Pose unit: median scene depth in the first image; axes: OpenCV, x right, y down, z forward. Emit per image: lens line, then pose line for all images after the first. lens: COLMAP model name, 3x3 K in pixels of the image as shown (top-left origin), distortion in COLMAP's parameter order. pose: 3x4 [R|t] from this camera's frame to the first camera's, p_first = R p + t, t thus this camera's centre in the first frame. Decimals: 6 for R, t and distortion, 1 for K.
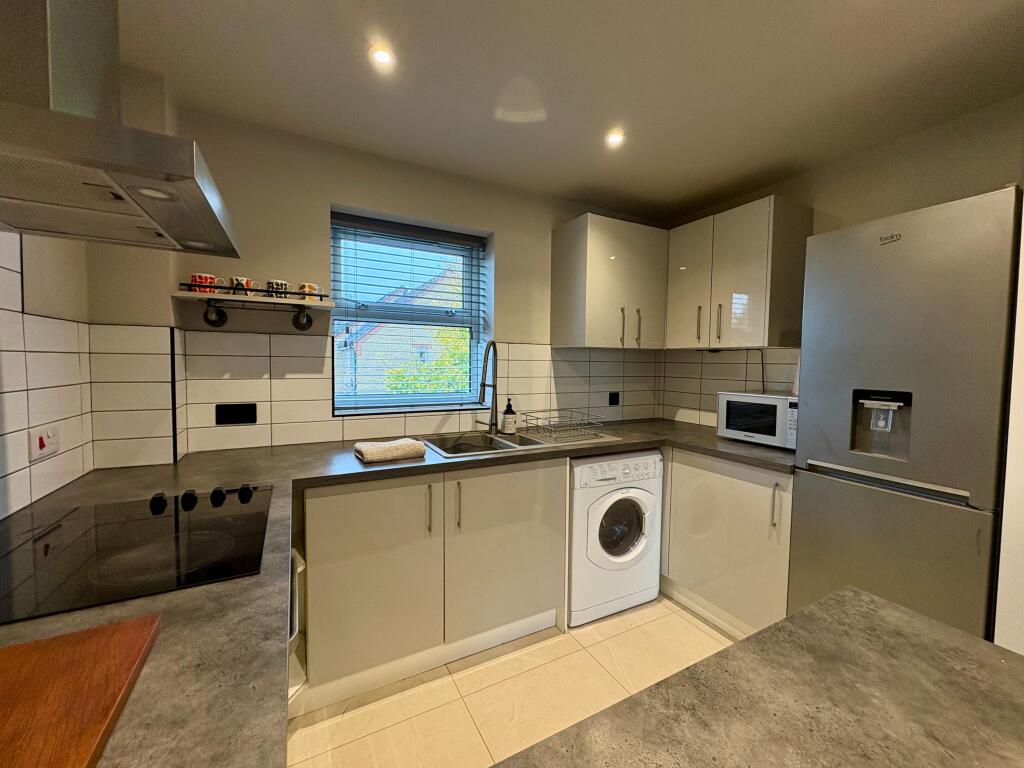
lens RADIAL K [[409.1, 0, 513.6], [0, 409.1, 381.1], [0, 0, 1]] dist [0.001594, 0.000164]
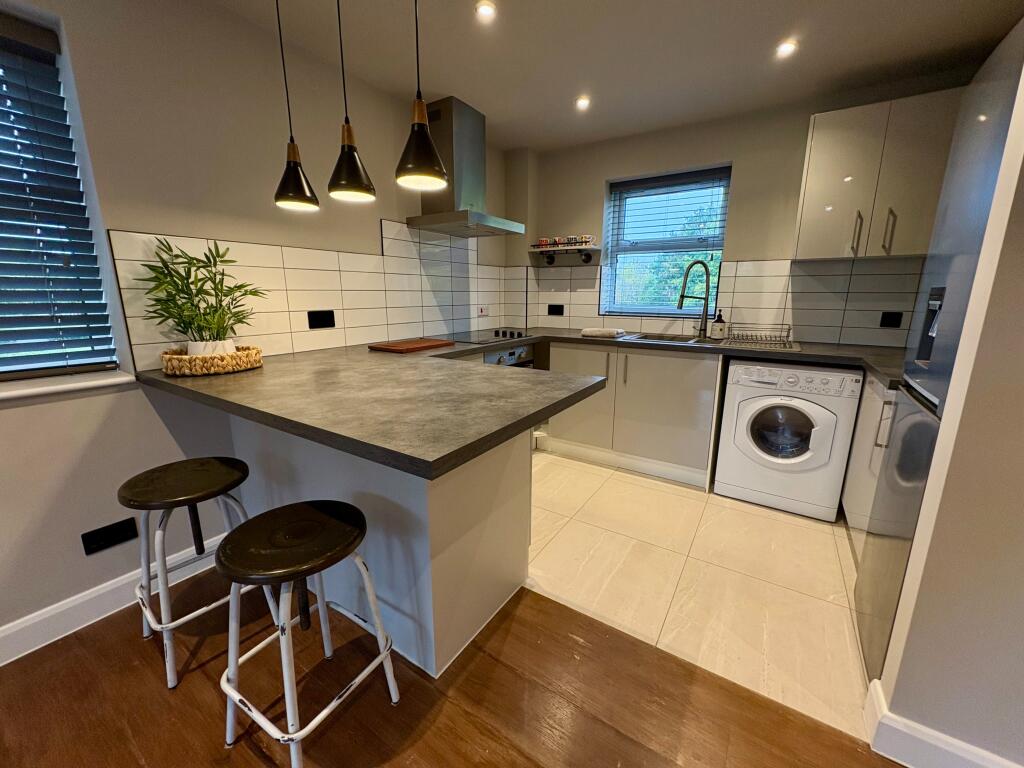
lens RADIAL K [[409.1, 0, 515.5], [0, 409.1, 383.0], [0, 0, 1]] dist [0.001594, 0.000164]
pose [[0.482118, 0.175753, -0.858296, 0.855588], [-0.040440, 0.983092, 0.178592, 0.071485], [0.875172, -0.051393, 0.481074, -0.116874]]
